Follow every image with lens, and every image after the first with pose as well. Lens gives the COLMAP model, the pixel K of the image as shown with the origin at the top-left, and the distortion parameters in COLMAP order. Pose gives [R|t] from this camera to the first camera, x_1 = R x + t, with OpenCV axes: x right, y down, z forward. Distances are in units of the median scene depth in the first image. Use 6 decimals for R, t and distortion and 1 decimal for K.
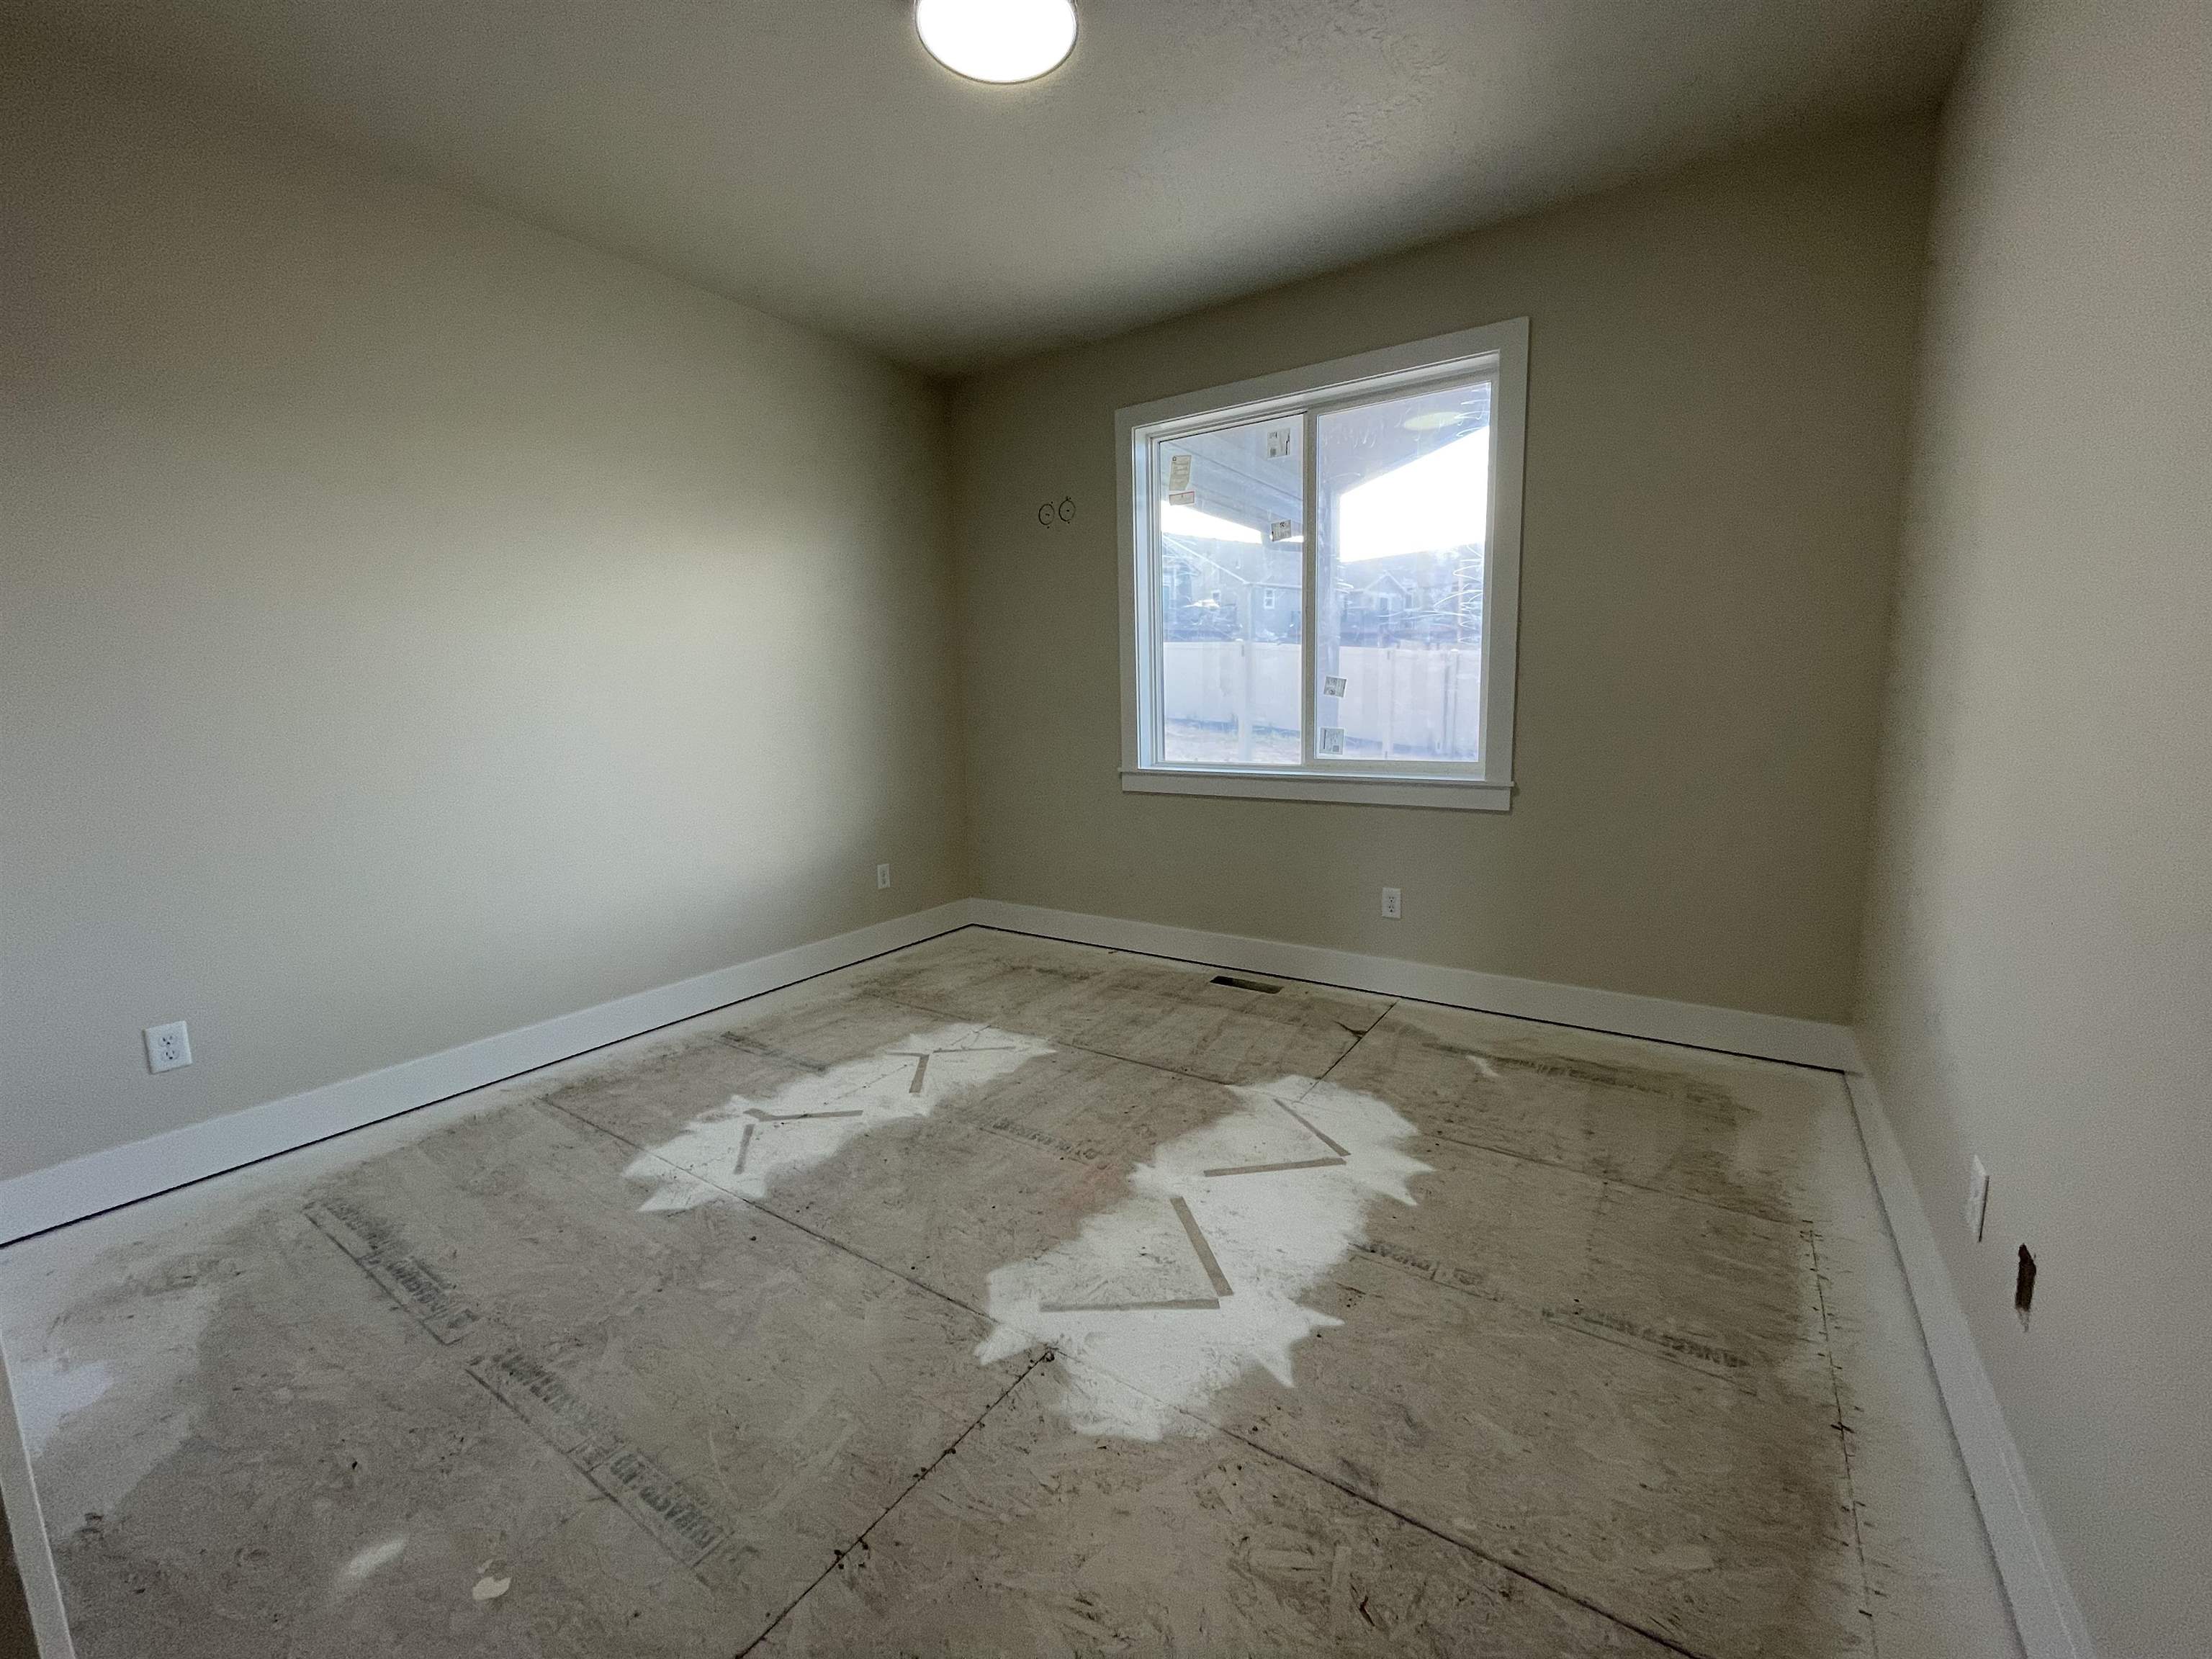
lens RADIAL K [[904.3, 0, 1101.6], [0, 904.3, 825.4], [0, 0, 1]] dist [-0.002246, -0.000492]
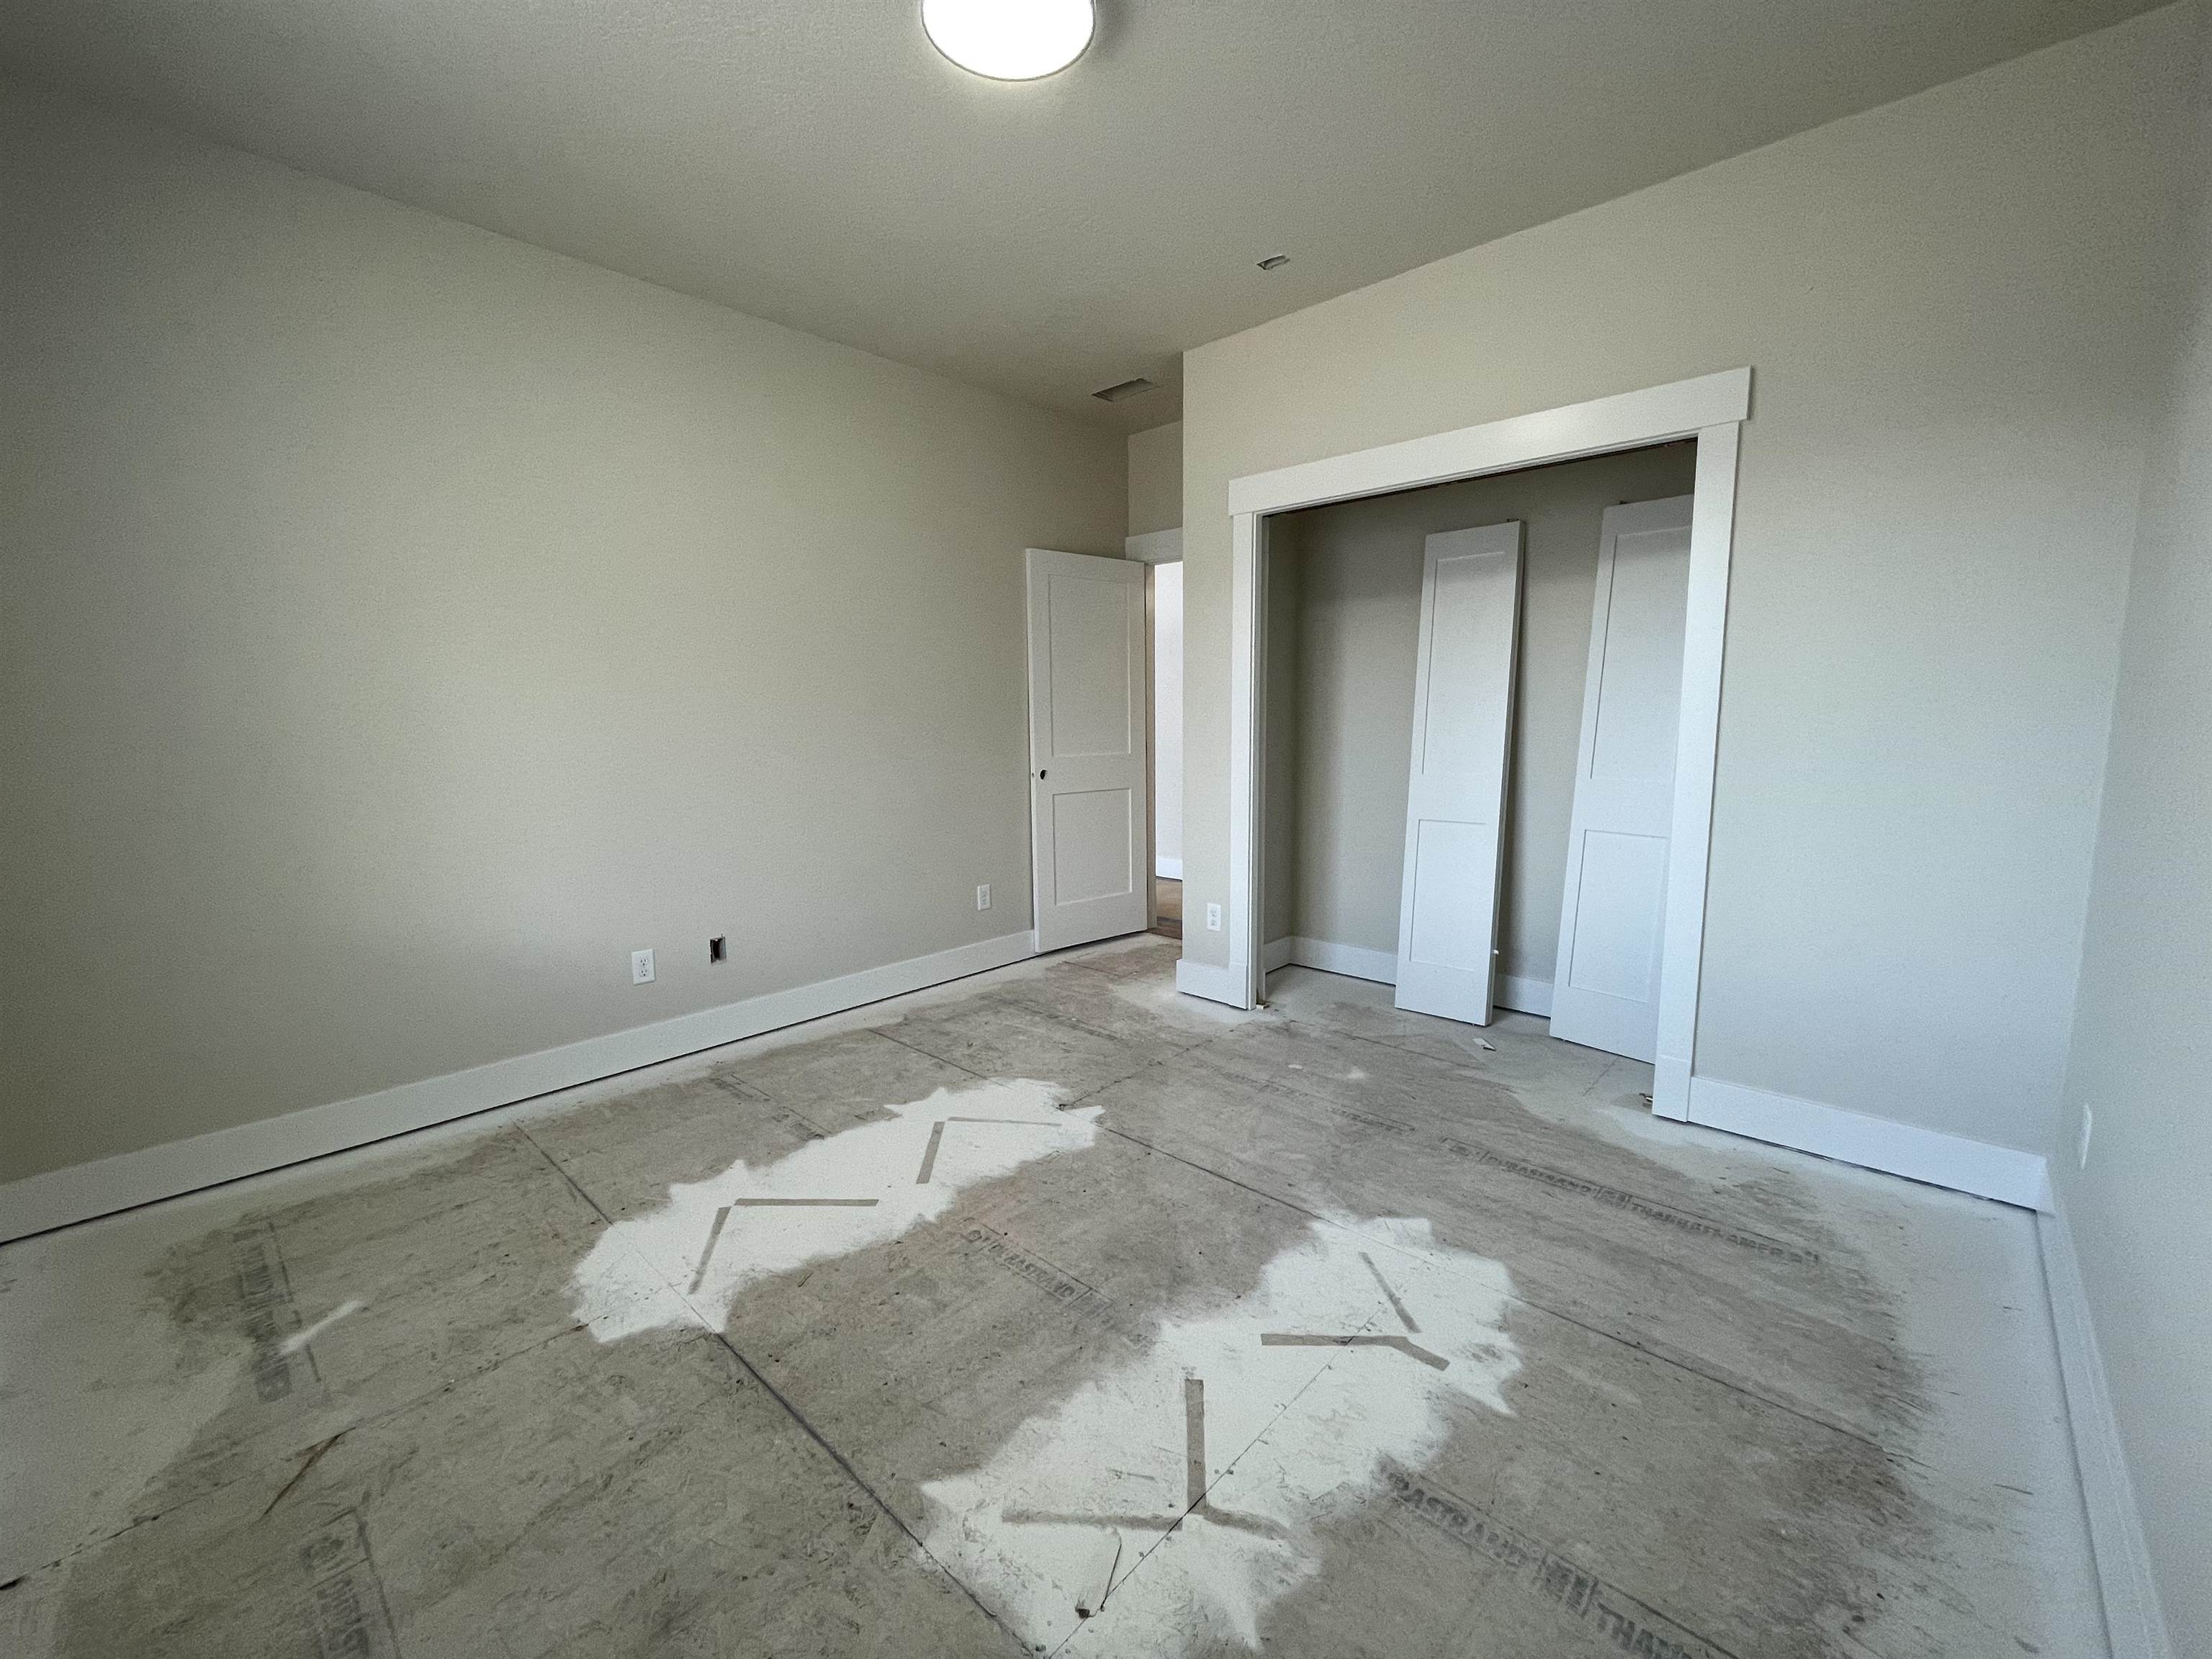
lens RADIAL K [[904.3, 0, 1105.5], [0, 904.3, 828.3], [0, 0, 1]] dist [-0.002246, -0.000492]
pose [[-0.988116, 0.011770, 0.153256, -0.278024], [0.053141, 0.961740, 0.268760, -0.258555], [-0.144230, 0.273710, -0.950937, 1.679692]]
